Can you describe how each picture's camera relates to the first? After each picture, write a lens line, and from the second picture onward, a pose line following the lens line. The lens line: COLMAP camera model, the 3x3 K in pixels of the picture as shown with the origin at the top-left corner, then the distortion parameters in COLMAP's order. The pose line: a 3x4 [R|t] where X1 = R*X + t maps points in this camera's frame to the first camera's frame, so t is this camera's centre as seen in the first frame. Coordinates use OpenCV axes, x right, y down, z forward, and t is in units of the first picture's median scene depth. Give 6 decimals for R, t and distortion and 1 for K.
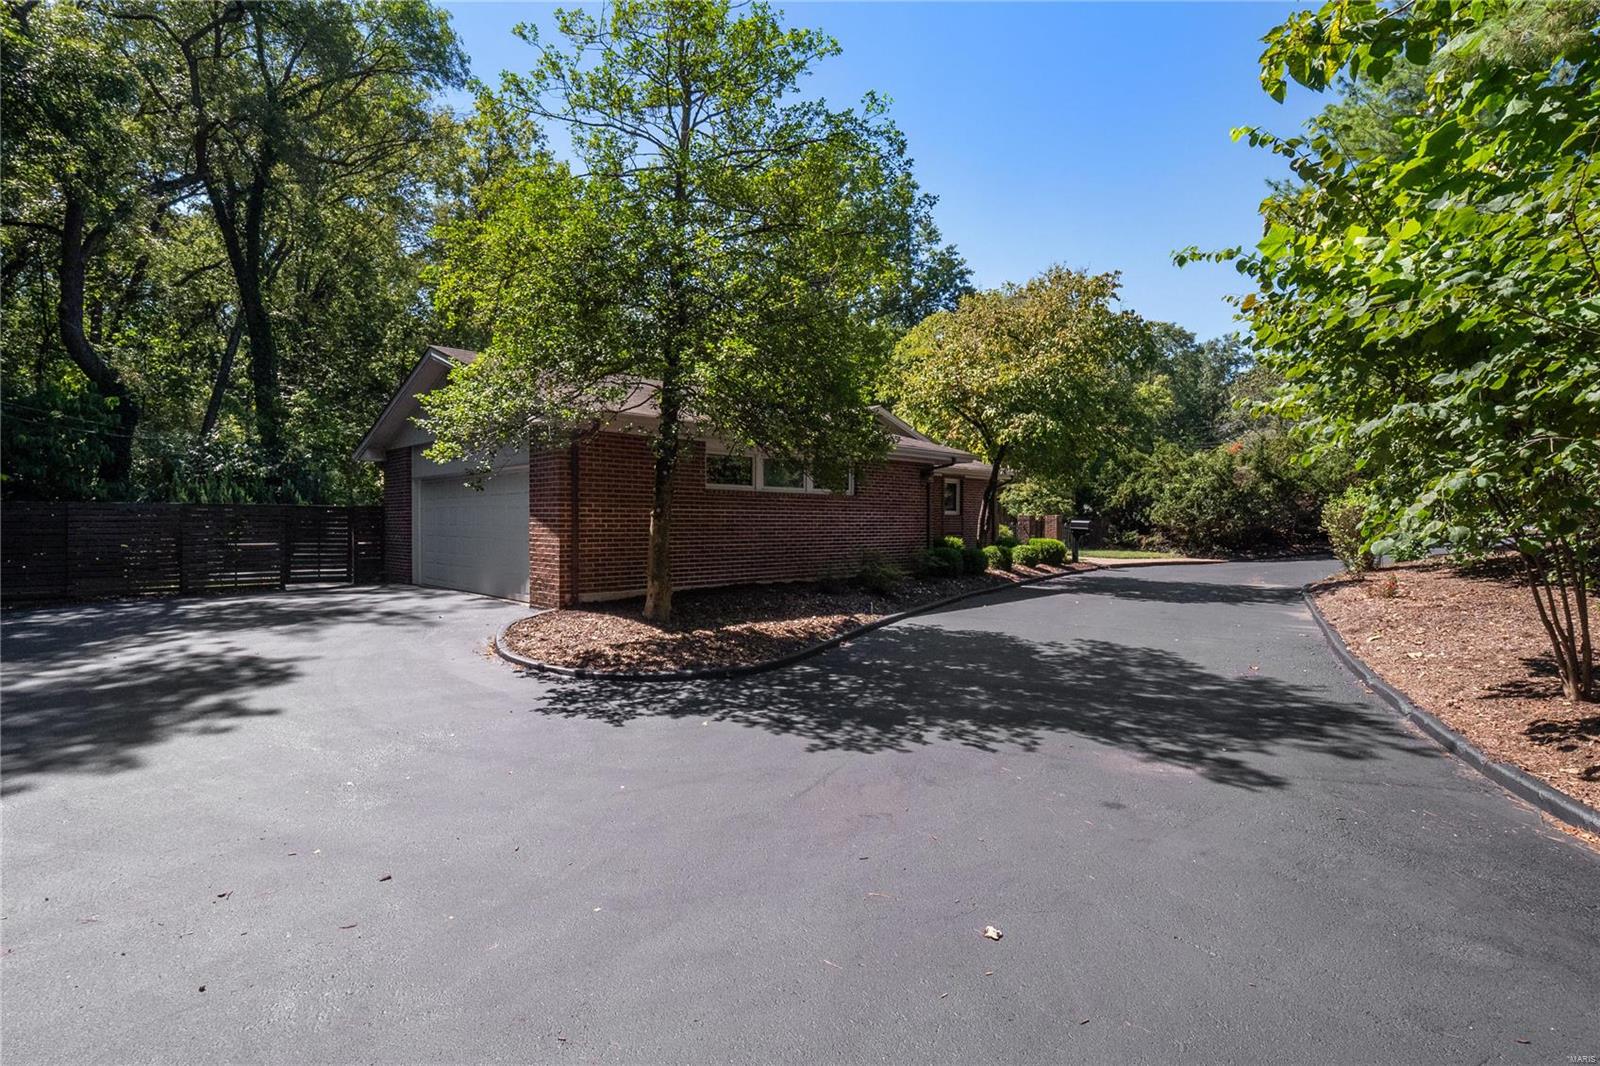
lens RADIAL K [[741.6, 0, 798.4], [0, 741.6, 523.7], [0, 0, 1]] dist [-0.001235, -0.001453]
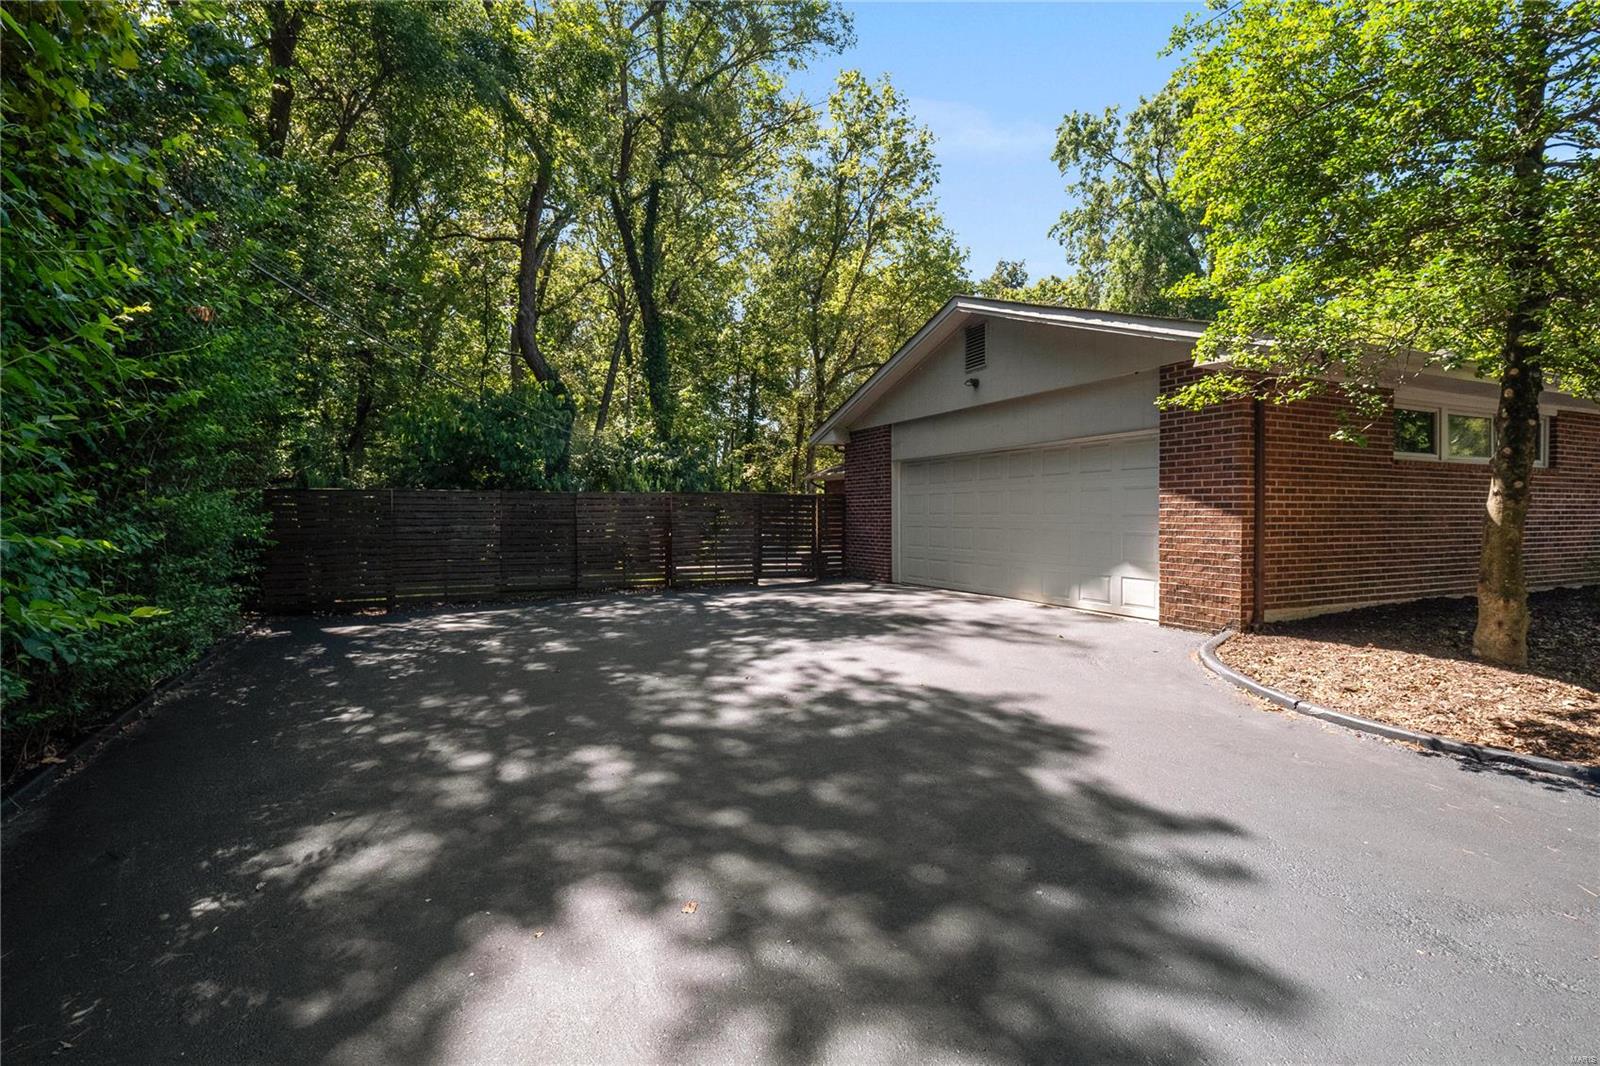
lens RADIAL K [[741.6, 0, 789.2], [0, 741.6, 534.1], [0, 0, 1]] dist [-0.001235, -0.001453]
pose [[0.940442, 0.006334, -0.339894, -0.505549], [0.001548, 0.999736, 0.022912, 0.006786], [0.339950, -0.022074, 0.940184, 0.207832]]
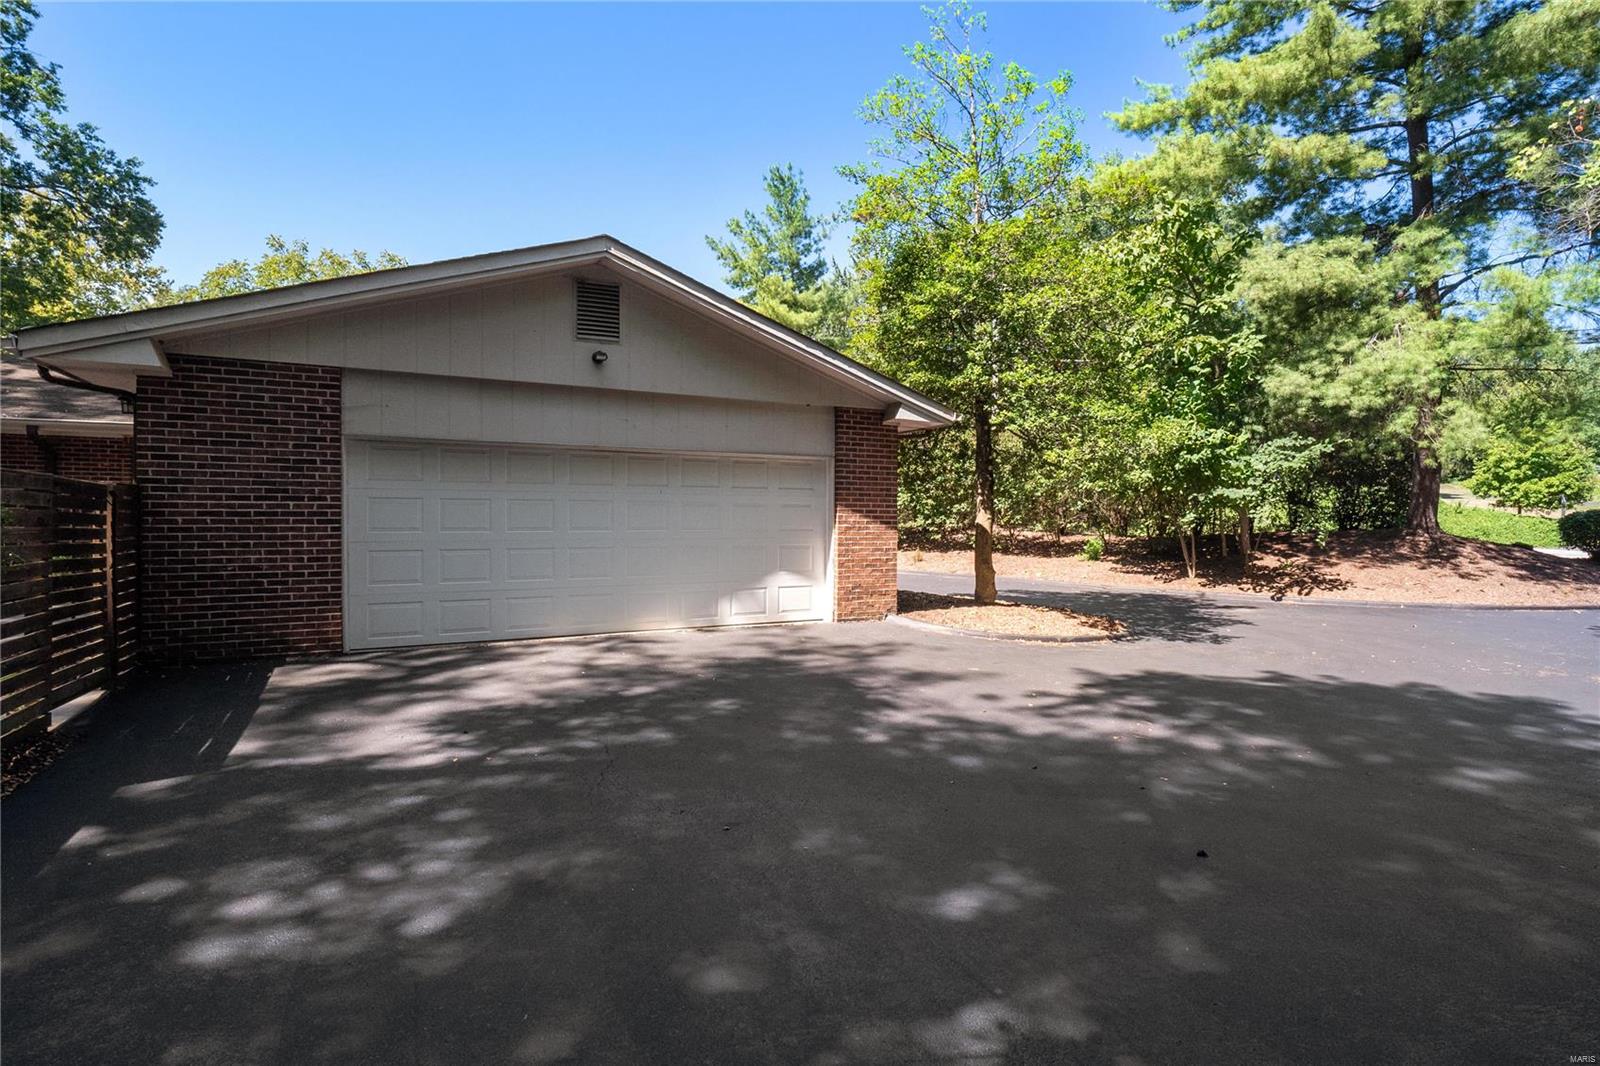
lens RADIAL K [[741.6, 0, 793.3], [0, 741.6, 539.2], [0, 0, 1]] dist [-0.001235, -0.001453]
pose [[0.312959, -0.025700, 0.949419, -1.323903], [0.001779, 0.999648, 0.026473, -0.008187], [-0.949765, -0.006596, 0.312895, 0.847164]]
